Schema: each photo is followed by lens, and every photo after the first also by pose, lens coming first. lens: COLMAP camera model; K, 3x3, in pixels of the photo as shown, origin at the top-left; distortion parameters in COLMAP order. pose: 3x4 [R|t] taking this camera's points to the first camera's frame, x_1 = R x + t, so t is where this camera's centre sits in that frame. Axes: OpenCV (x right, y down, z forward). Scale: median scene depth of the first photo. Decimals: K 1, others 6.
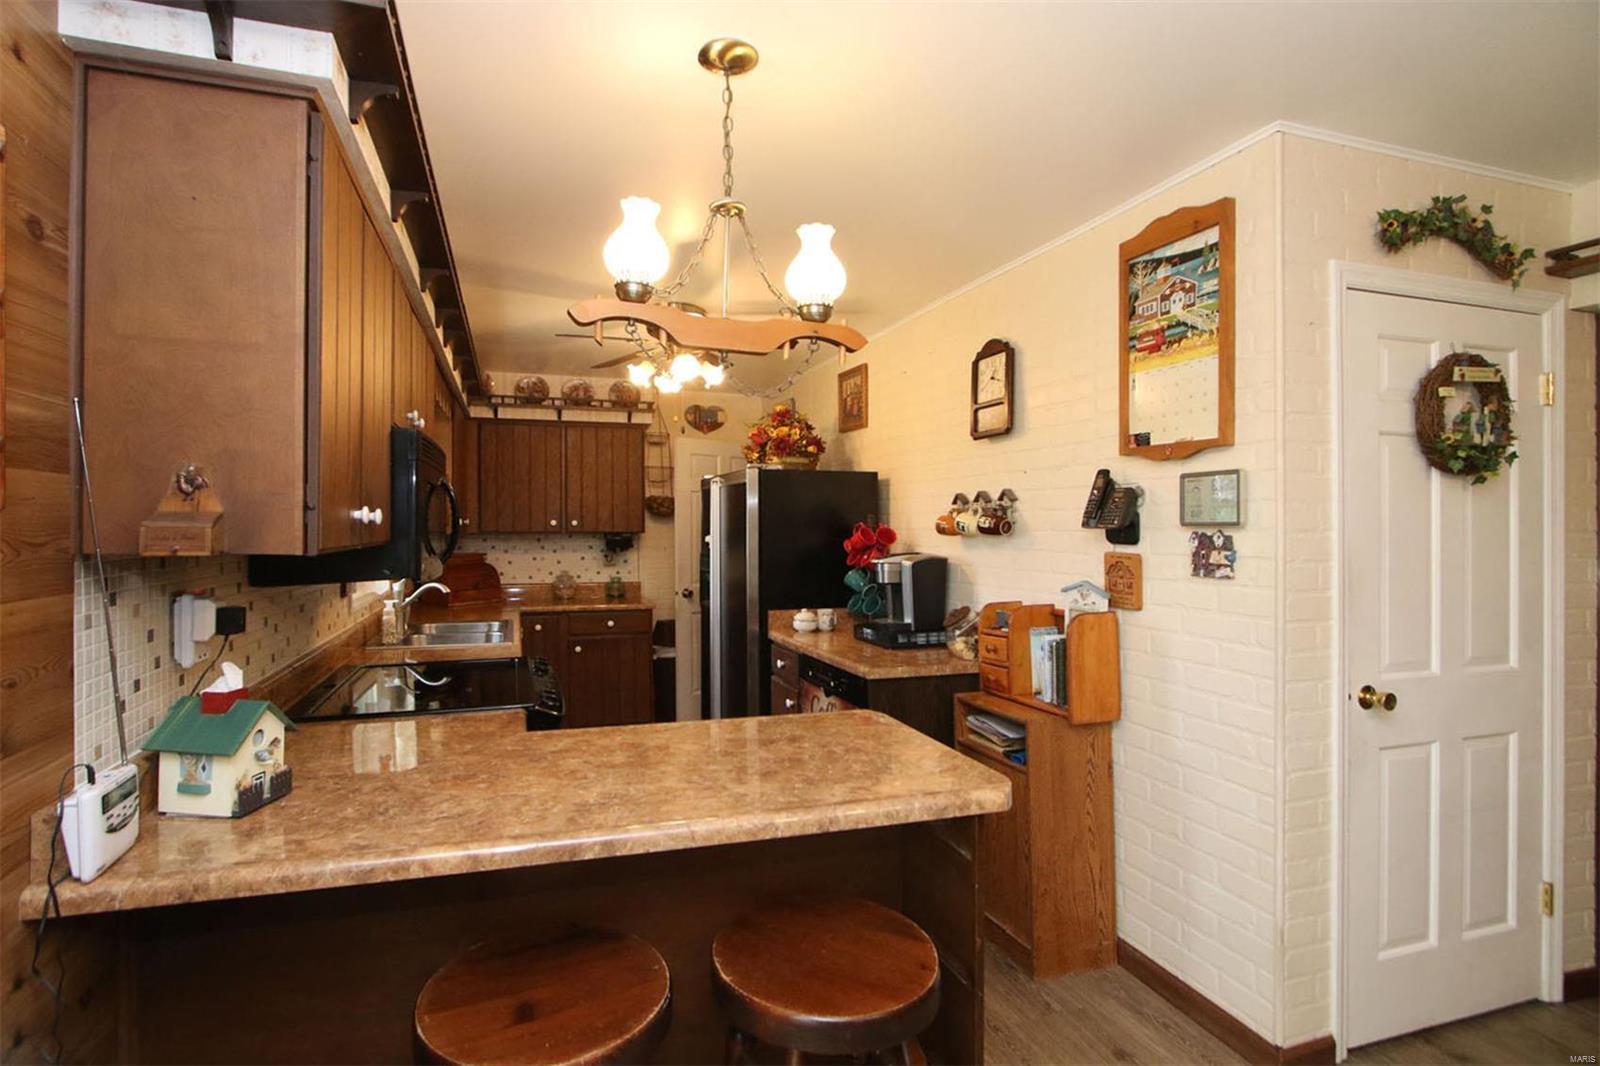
lens RADIAL K [[741.2, 0, 806.4], [0, 741.2, 521.4], [0, 0, 1]] dist [-0.013939, -0.001144]
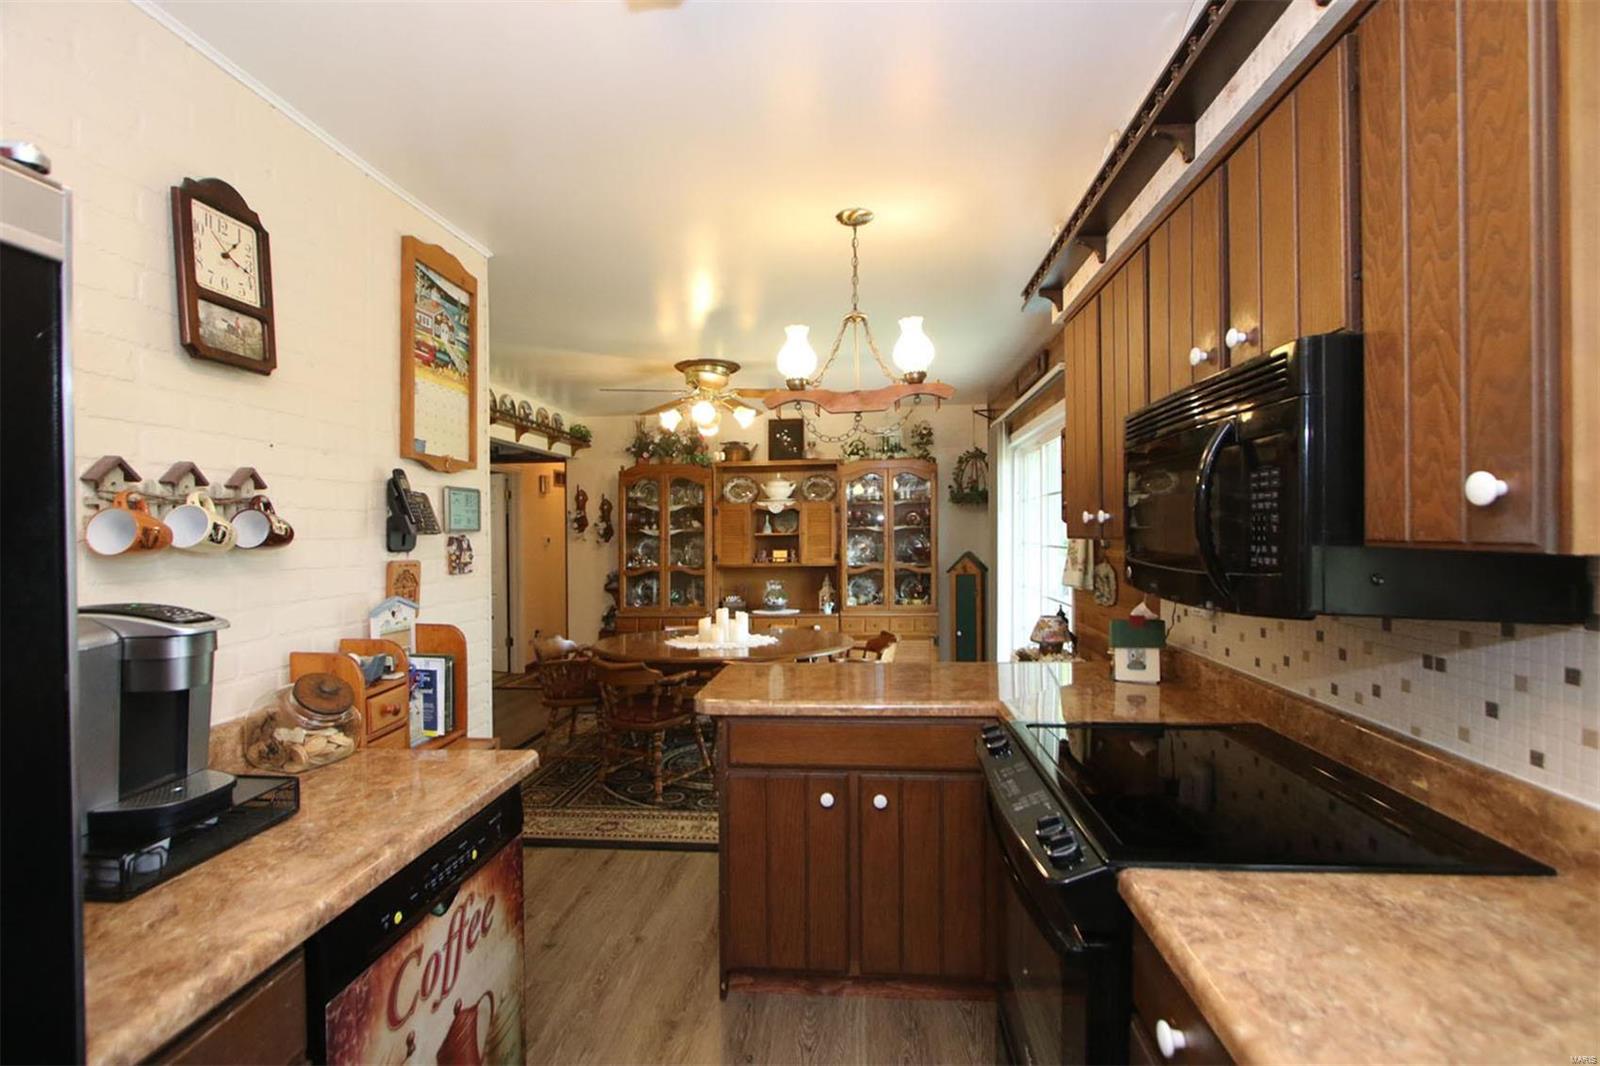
lens RADIAL K [[741.2, 0, 803.2], [0, 741.2, 534.6], [0, 0, 1]] dist [-0.013939, -0.001144]
pose [[-0.896253, 0.007620, 0.443478, -0.476361], [0.009227, 0.999956, 0.001465, 0.013722], [-0.443447, 0.005405, -0.896284, 1.740775]]
